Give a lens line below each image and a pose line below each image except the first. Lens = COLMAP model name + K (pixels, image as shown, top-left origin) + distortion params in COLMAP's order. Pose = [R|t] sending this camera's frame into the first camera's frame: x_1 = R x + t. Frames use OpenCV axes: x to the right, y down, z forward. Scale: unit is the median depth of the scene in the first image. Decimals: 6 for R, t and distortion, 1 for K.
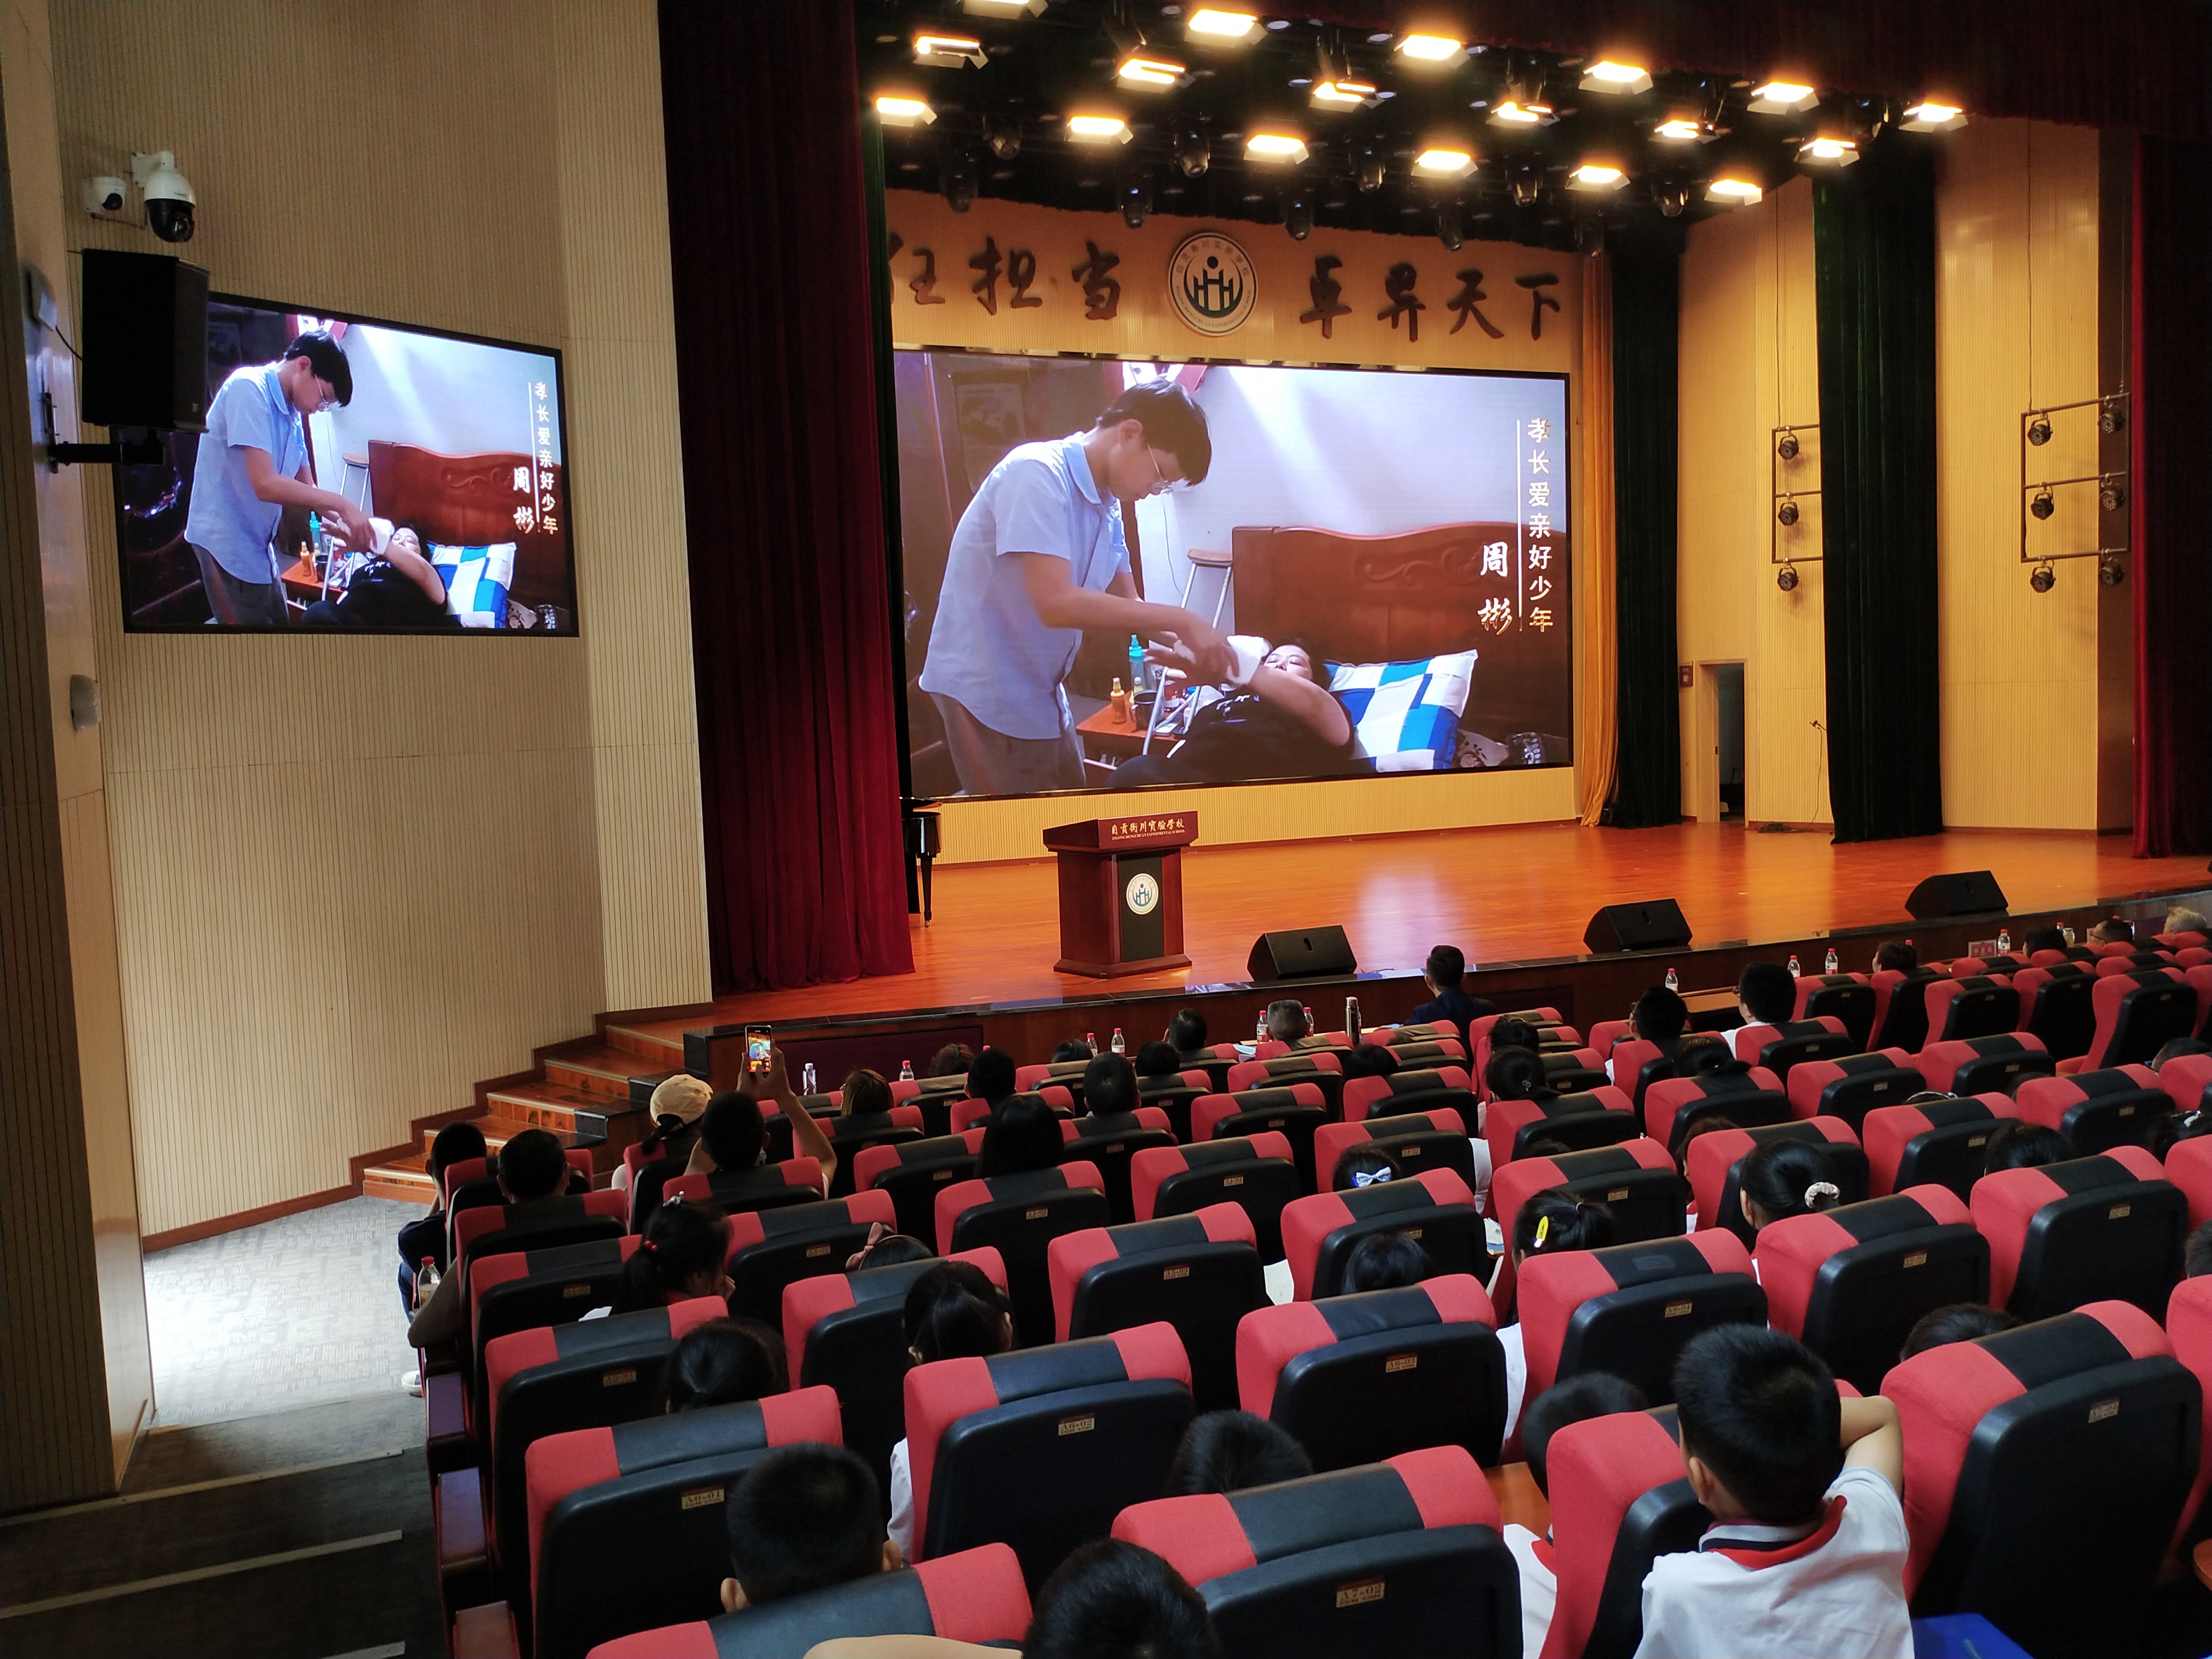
lens RADIAL K [[1743.7, 0, 1106.6], [0, 1743.7, 832.1], [0, 0, 1]] dist [0.064723, -0.121185]
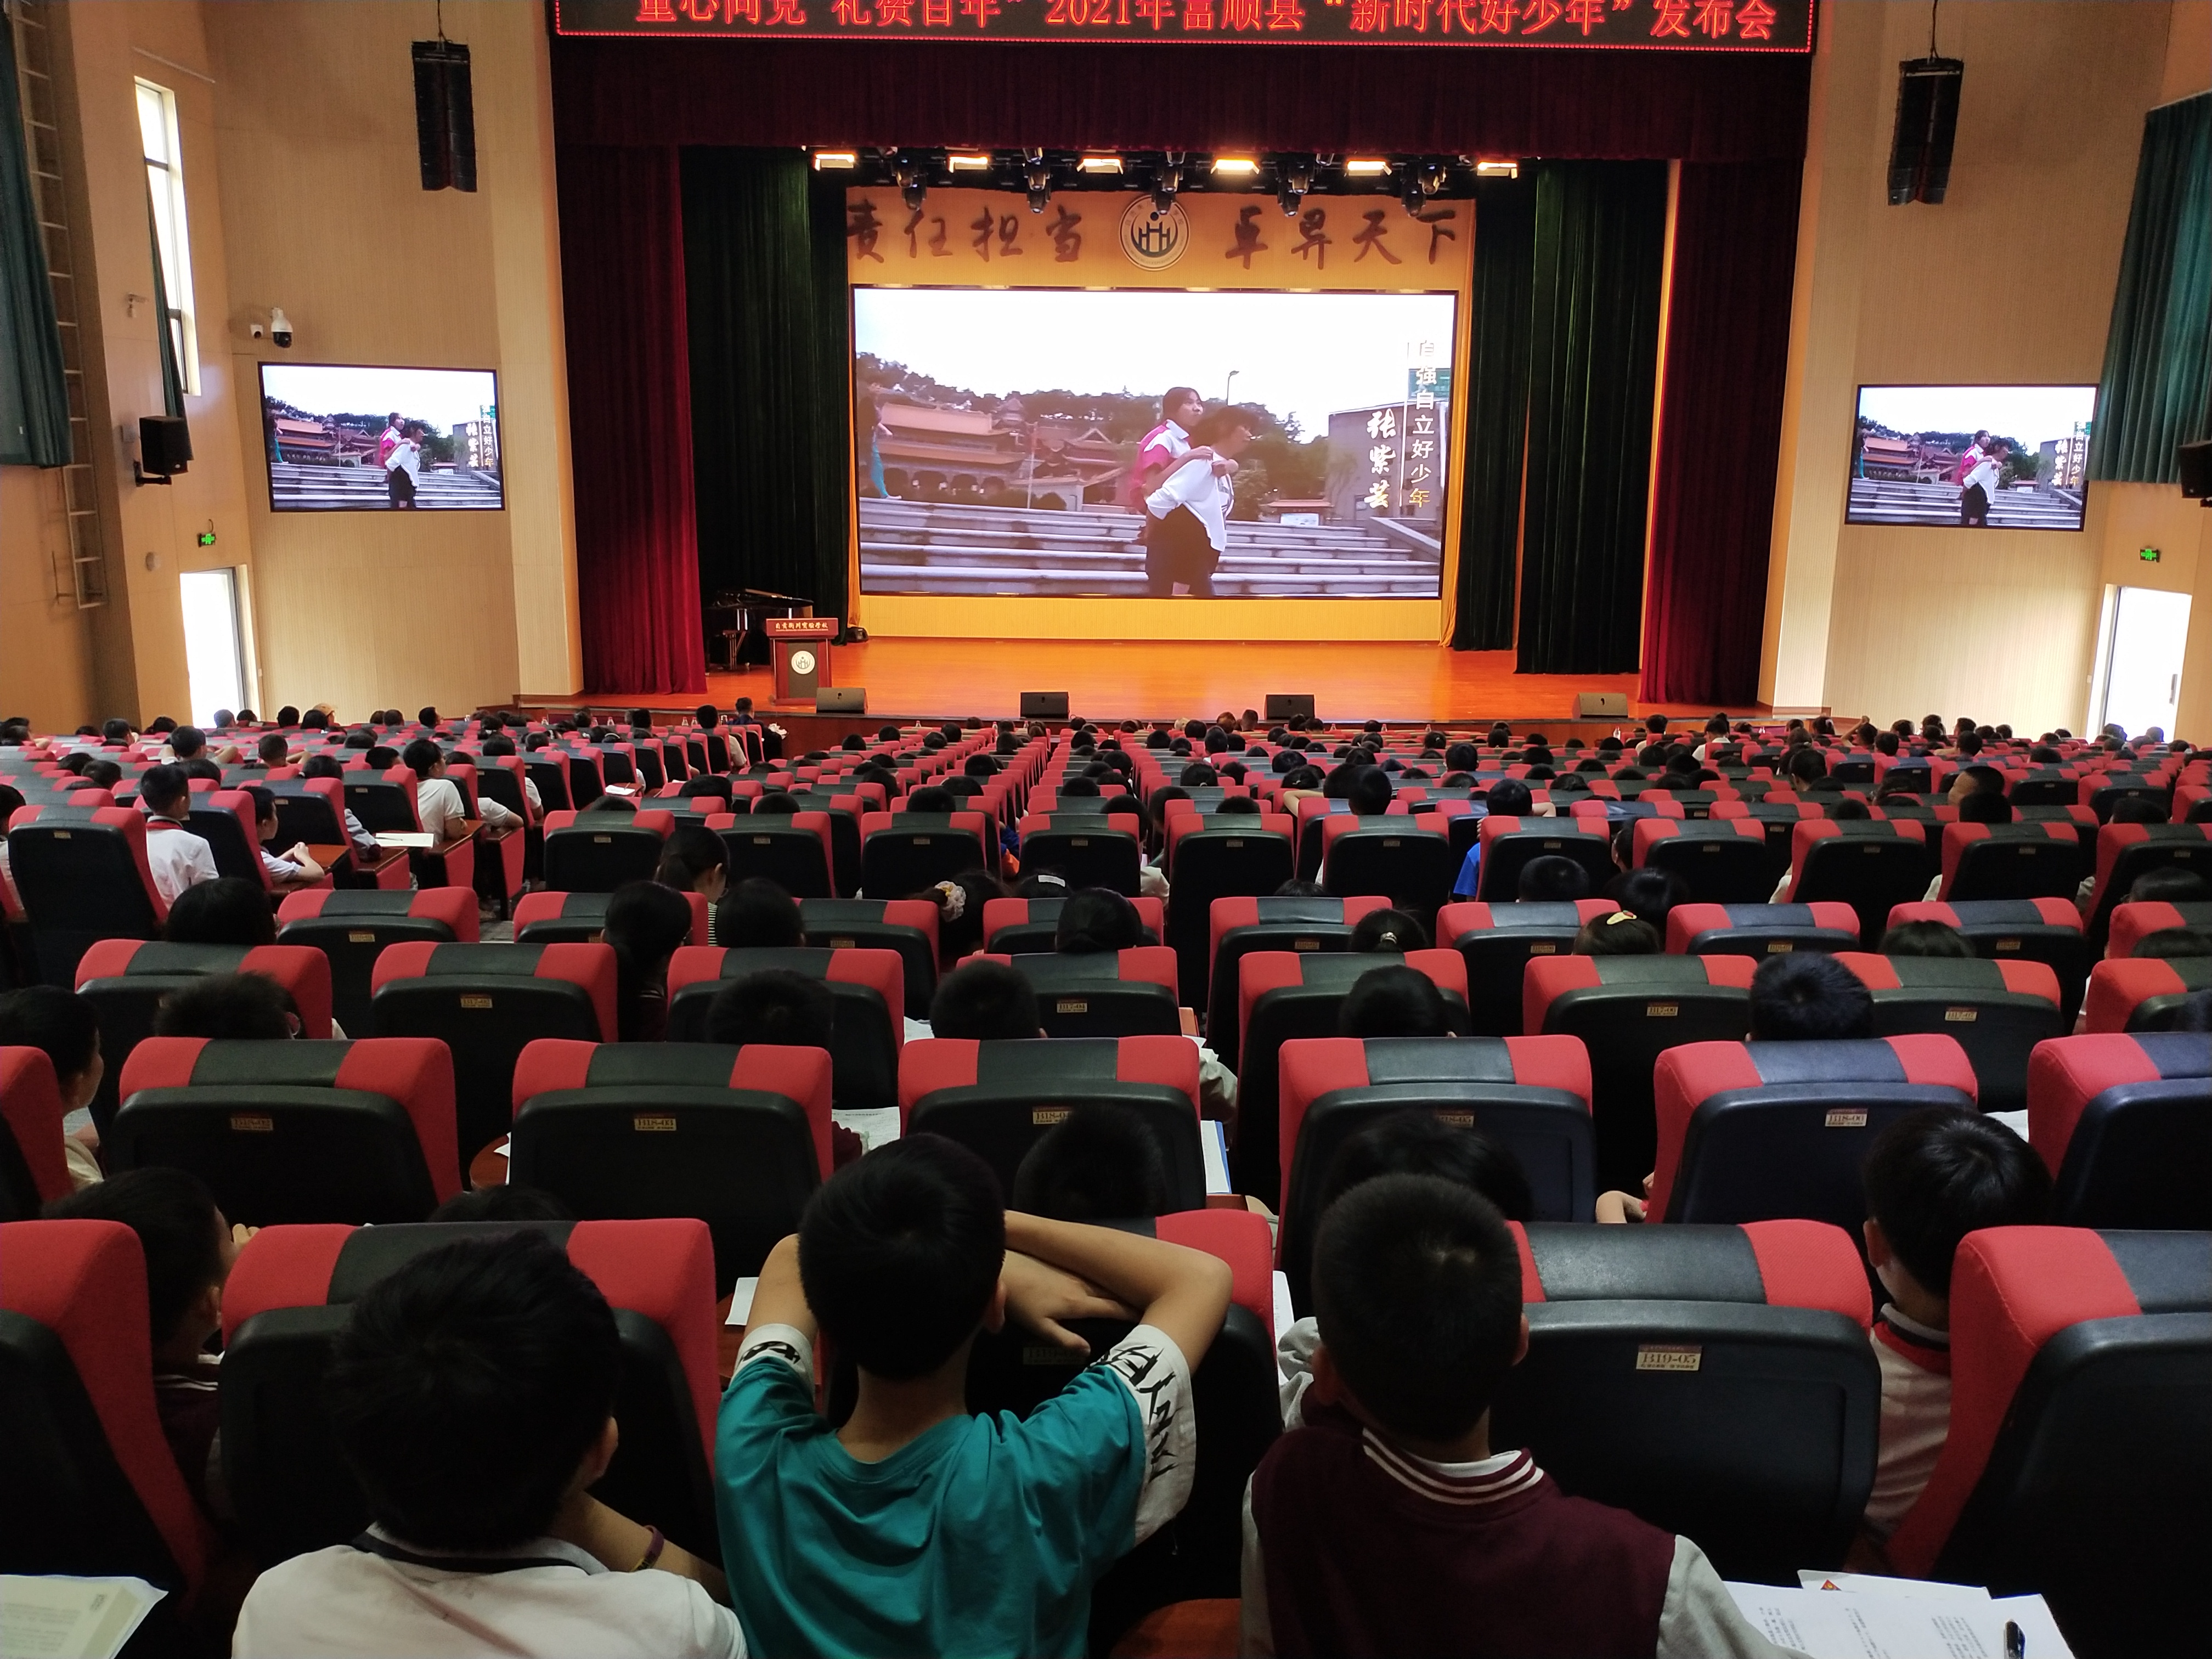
lens RADIAL K [[1743.7, 0, 1113.4], [0, 1743.7, 857.2], [0, 0, 1]] dist [0.064723, -0.121185]
pose [[0.927286, 0.123935, -0.353244, 0.578091], [-0.069869, 0.984324, 0.161938, -0.047758], [0.367777, -0.125482, 0.921409, -0.351935]]
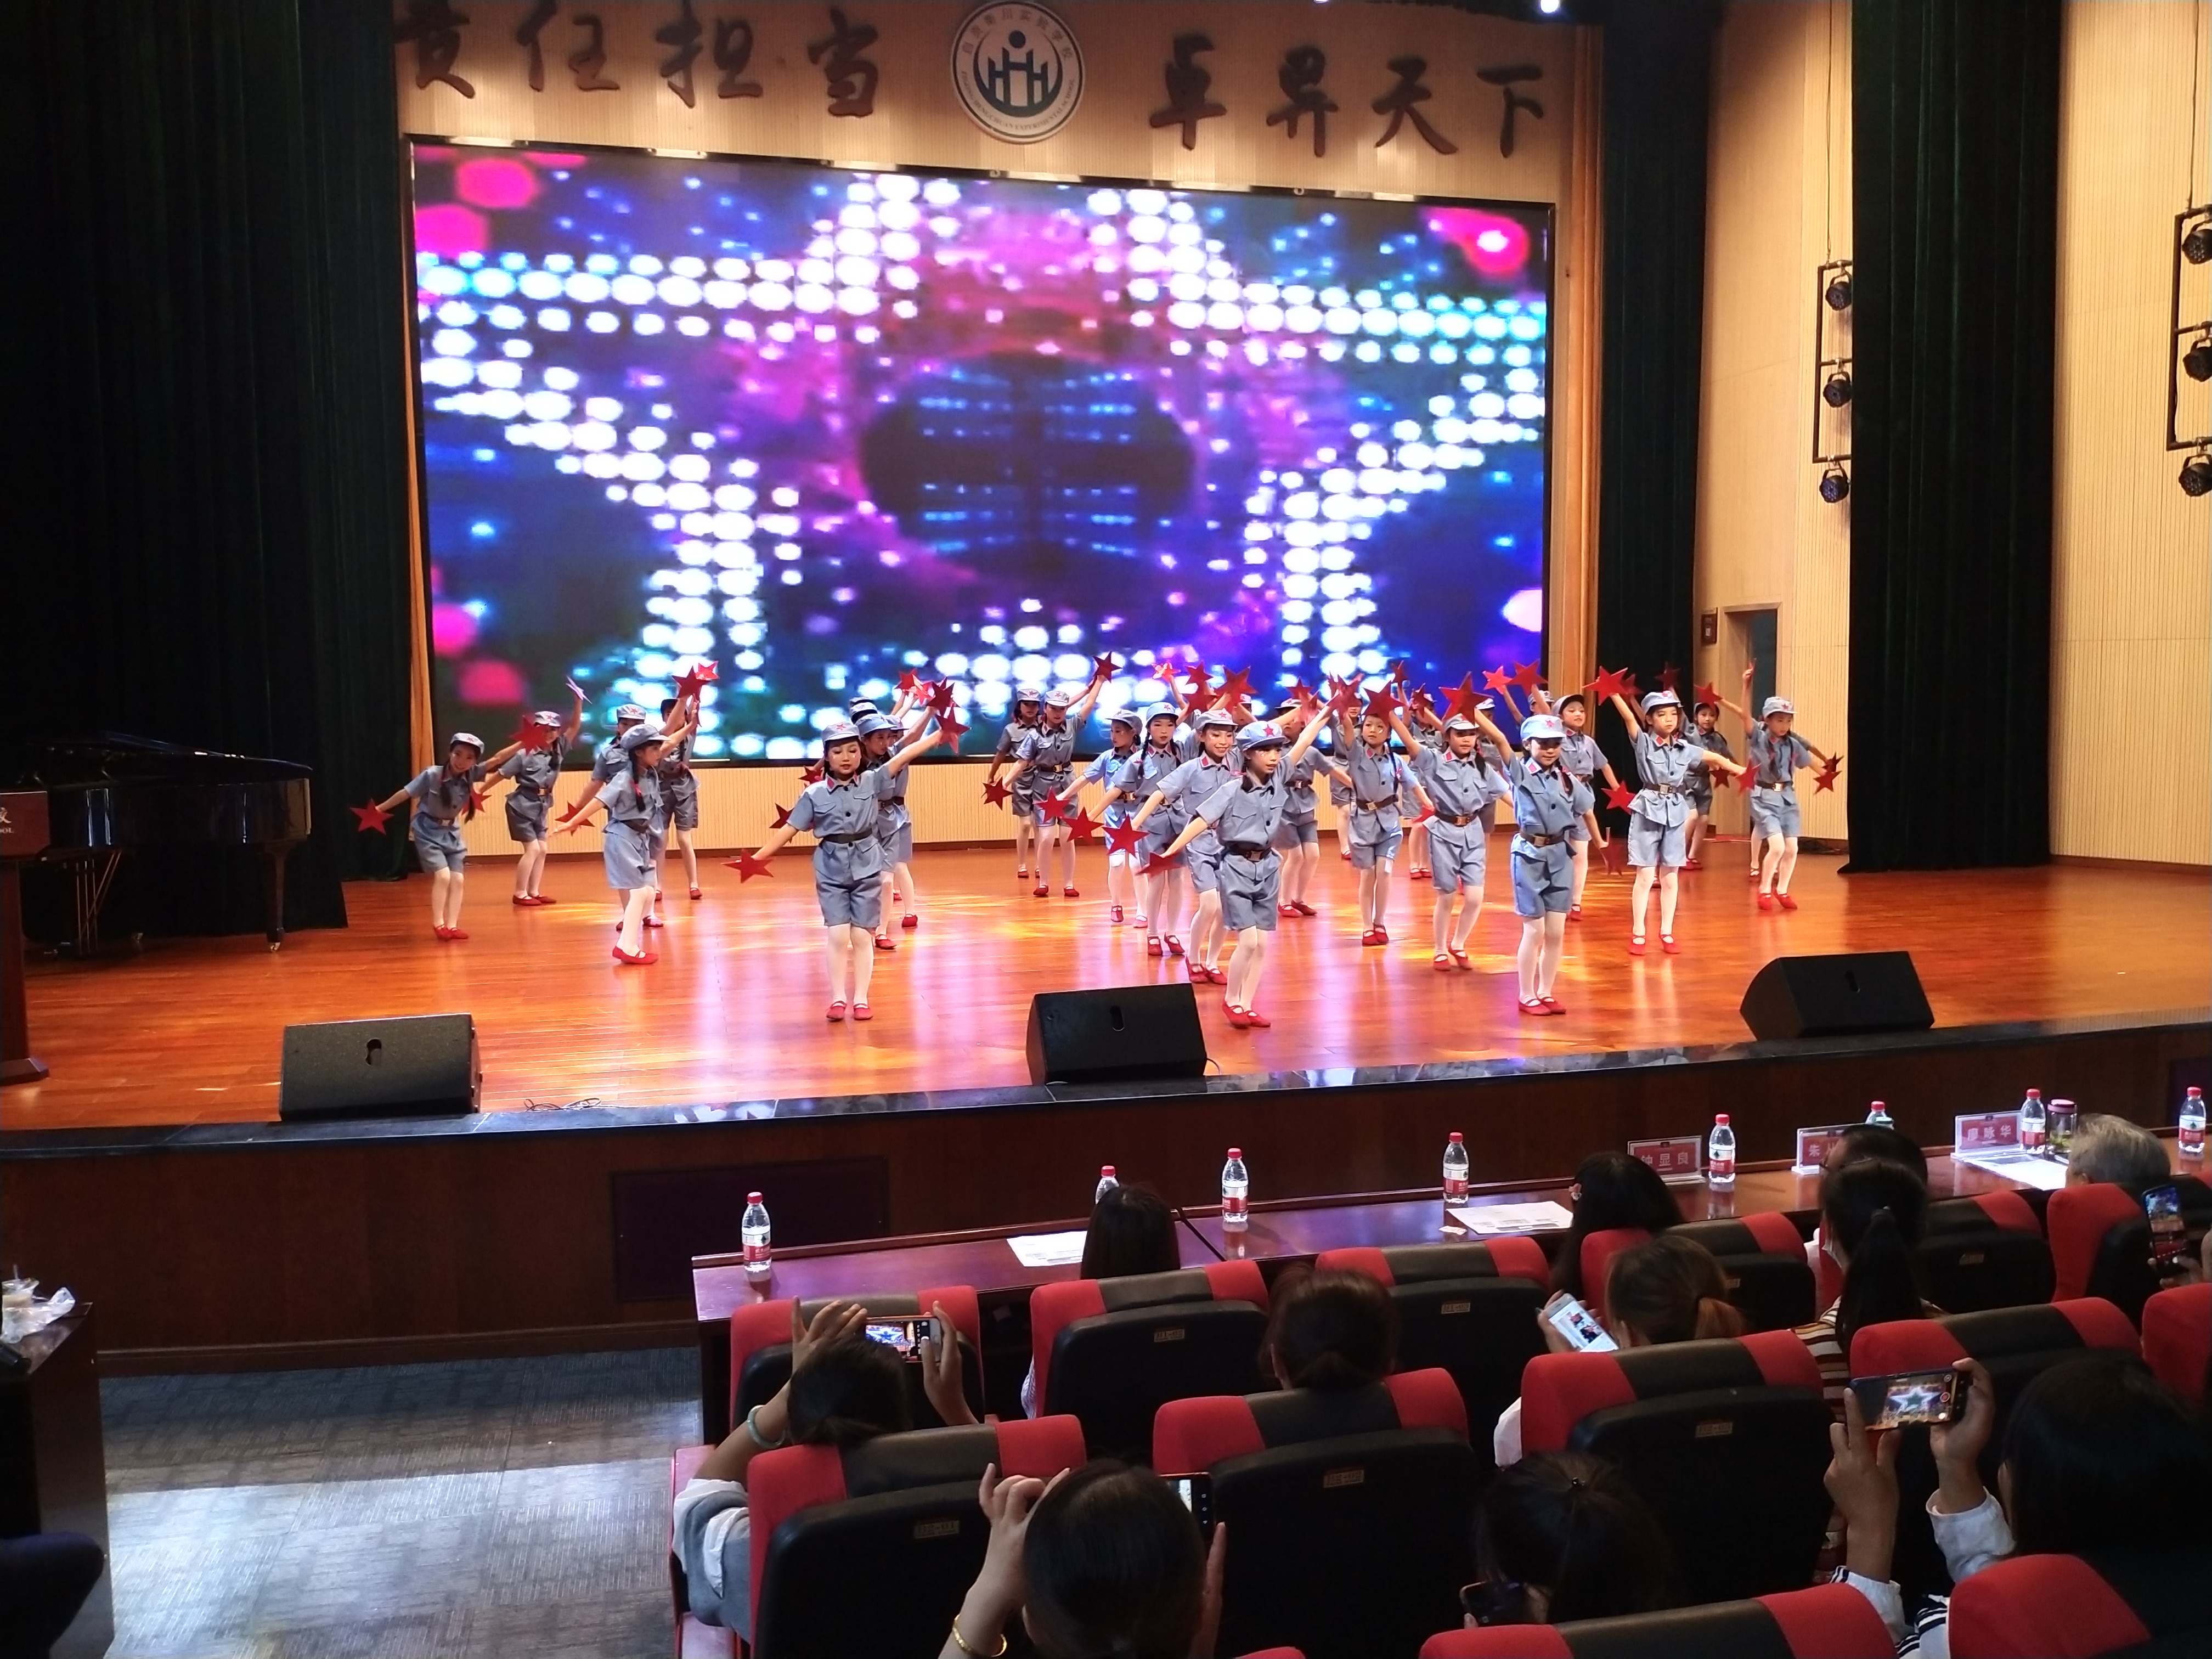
lens RADIAL K [[1743.7, 0, 1112.3], [0, 1743.7, 849.0], [0, 0, 1]] dist [0.064723, -0.121185]
pose [[0.988773, 0.036675, -0.144855, 0.215026], [-0.034183, 0.999222, 0.019654, -0.005405], [0.145464, -0.014482, 0.989258, 0.277456]]
